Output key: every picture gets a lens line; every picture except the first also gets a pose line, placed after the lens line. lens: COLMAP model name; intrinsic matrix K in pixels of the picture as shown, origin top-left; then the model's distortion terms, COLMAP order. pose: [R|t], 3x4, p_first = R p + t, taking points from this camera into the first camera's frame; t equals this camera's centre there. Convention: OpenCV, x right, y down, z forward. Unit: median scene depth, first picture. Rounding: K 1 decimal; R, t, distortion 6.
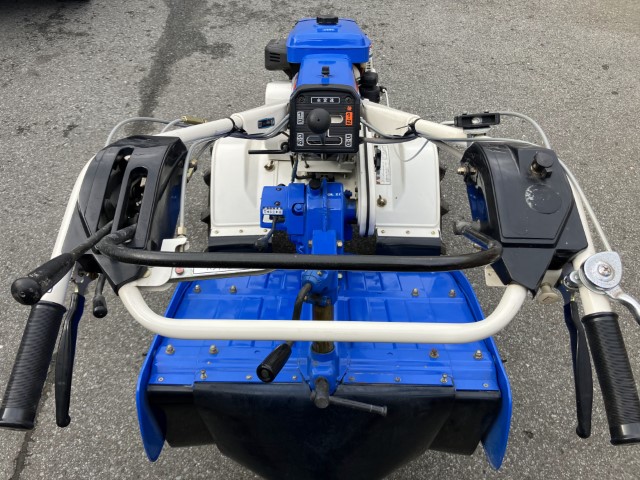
lens RADIAL K [[526.7, 0, 320.0], [0, 526.7, 240.0], [0, 0, 1]] dist [0.007746, -0.009222]
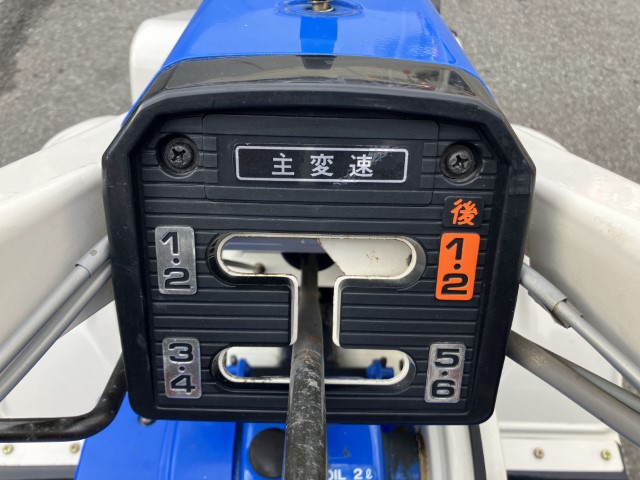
lens RADIAL K [[526.7, 0, 320.0], [0, 526.7, 240.0], [0, 0, 1]] dist [0.007746, -0.009222]
pose [[0.999444, 0.004547, 0.033044, 0.004234], [-0.008884, 0.991168, 0.132313, -0.259792], [-0.032151, -0.132533, 0.990657, 0.823938]]
